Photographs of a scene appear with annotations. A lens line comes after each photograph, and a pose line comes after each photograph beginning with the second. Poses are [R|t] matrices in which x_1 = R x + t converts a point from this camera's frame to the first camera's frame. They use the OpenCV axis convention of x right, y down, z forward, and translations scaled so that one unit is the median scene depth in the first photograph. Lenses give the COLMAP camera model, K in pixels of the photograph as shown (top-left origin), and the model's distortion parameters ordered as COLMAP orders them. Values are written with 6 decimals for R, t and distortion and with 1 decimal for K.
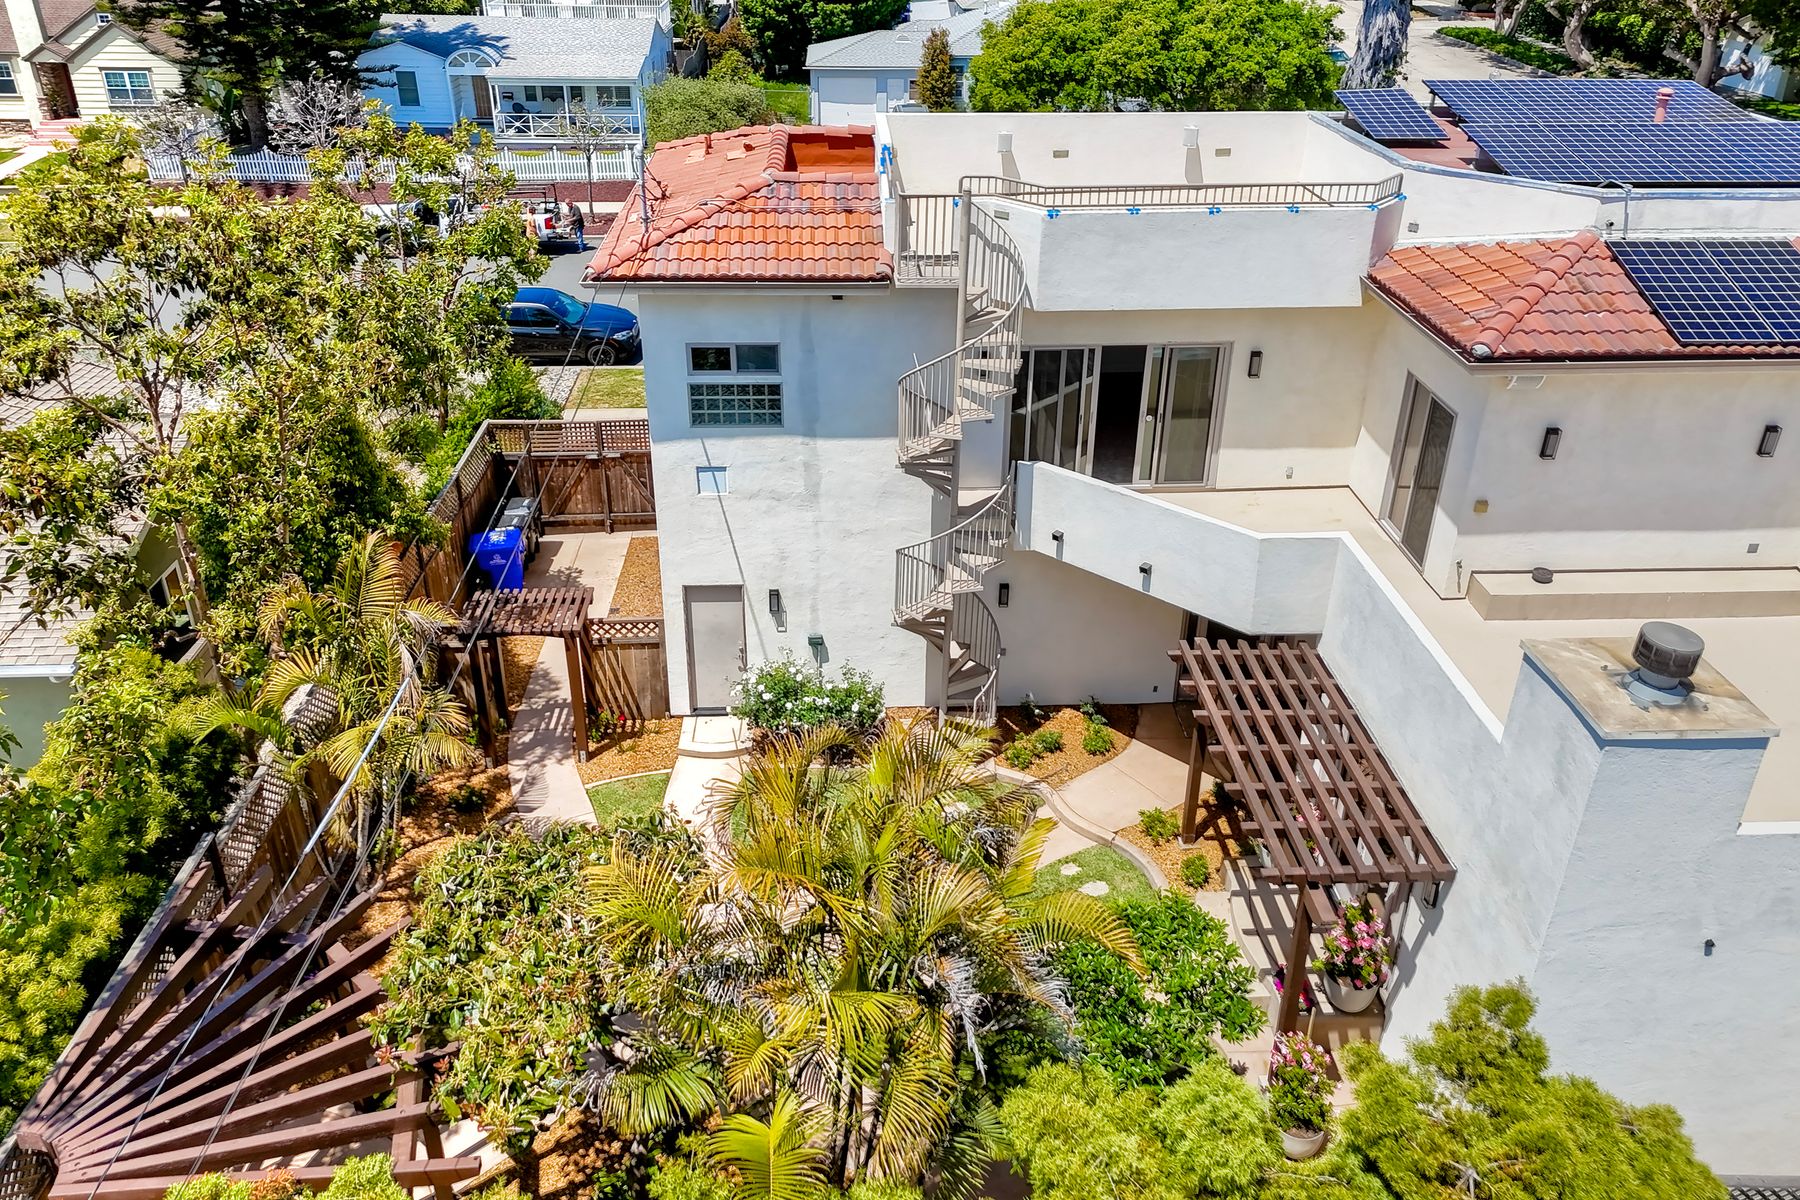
lens RADIAL K [[1325.6, 0, 896.0], [0, 1325.6, 494.0], [0, 0, 1]] dist [0.051253, -0.001088]
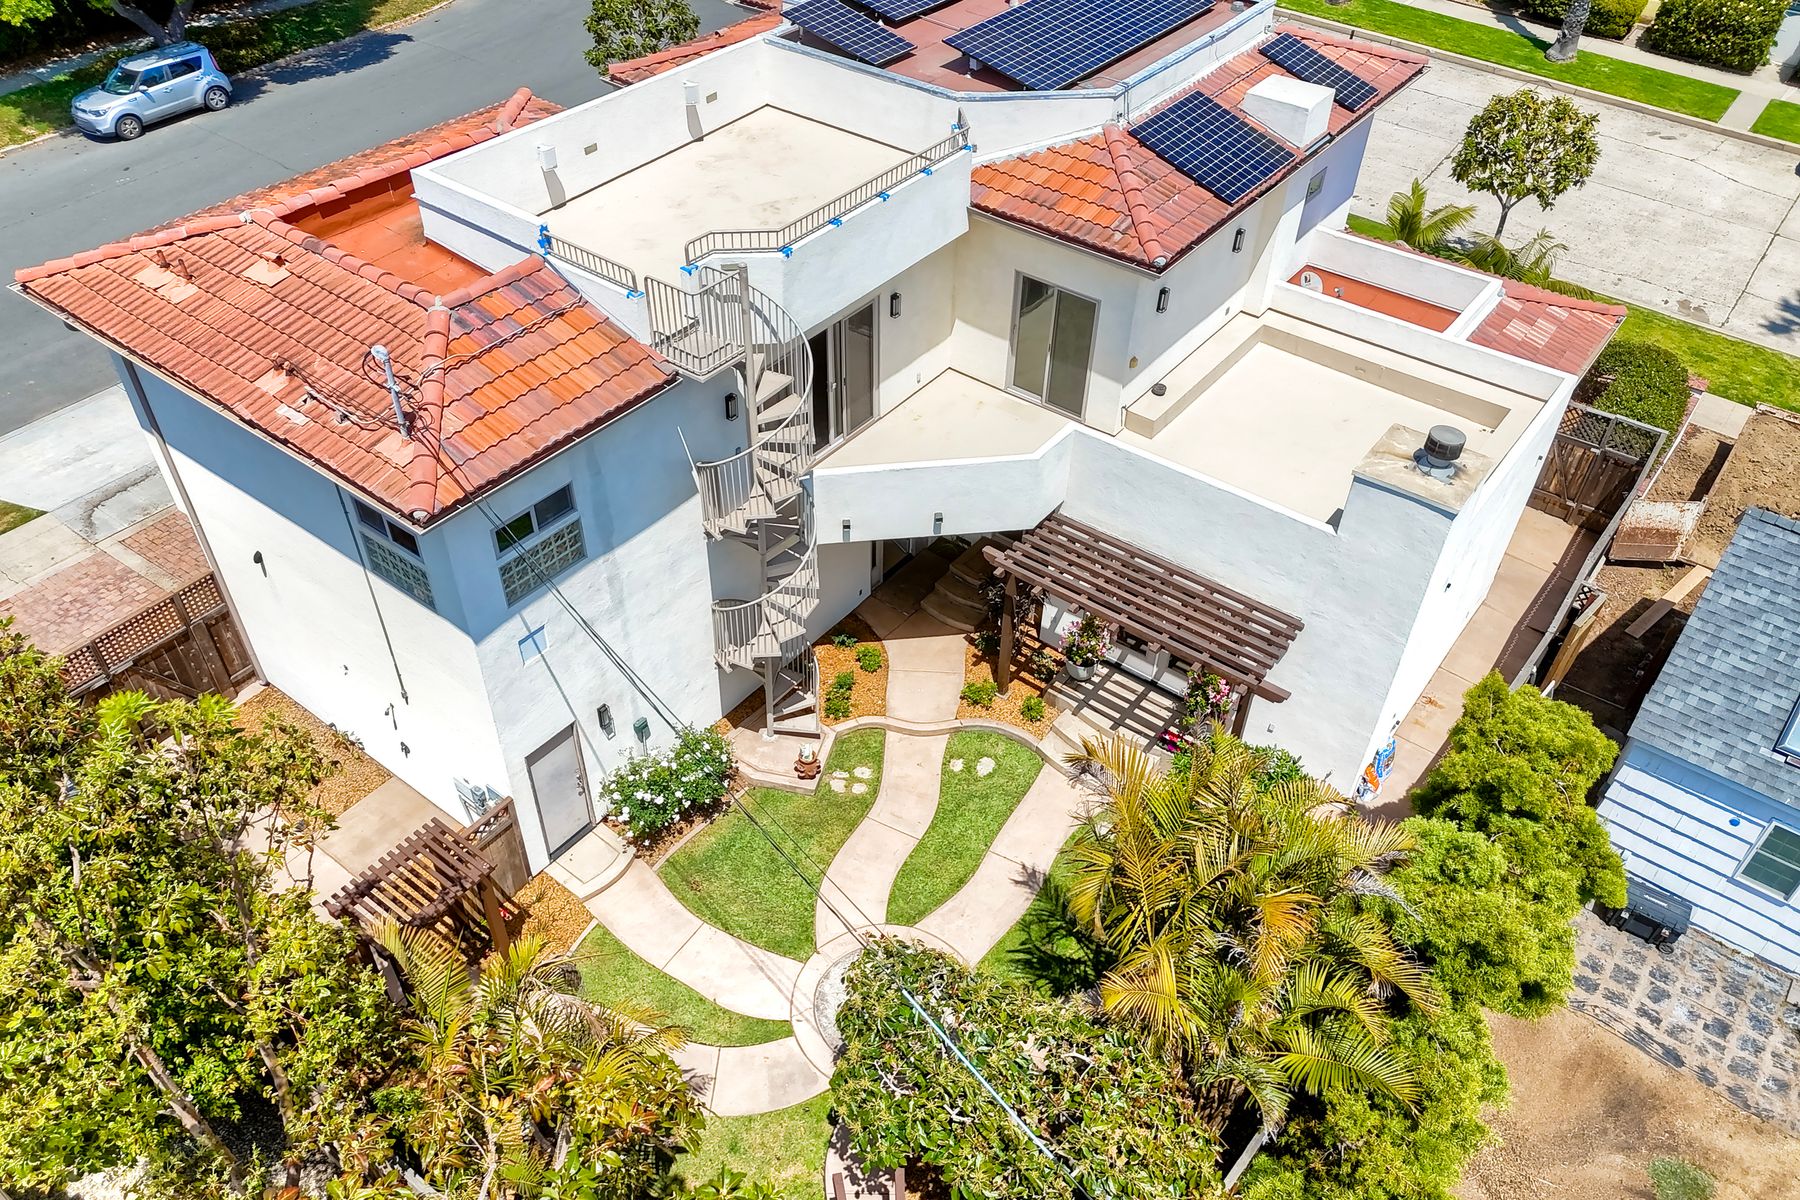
lens RADIAL K [[1340.7, 0, 900.0], [0, 1340.7, 600.0], [0, 0, 1]] dist [0.065191, -0.051230]
pose [[0.638573, -0.504025, 0.581536, -0.535820], [0.317597, 0.860921, 0.397425, -0.347857], [-0.700969, -0.069091, 0.709838, 0.181814]]
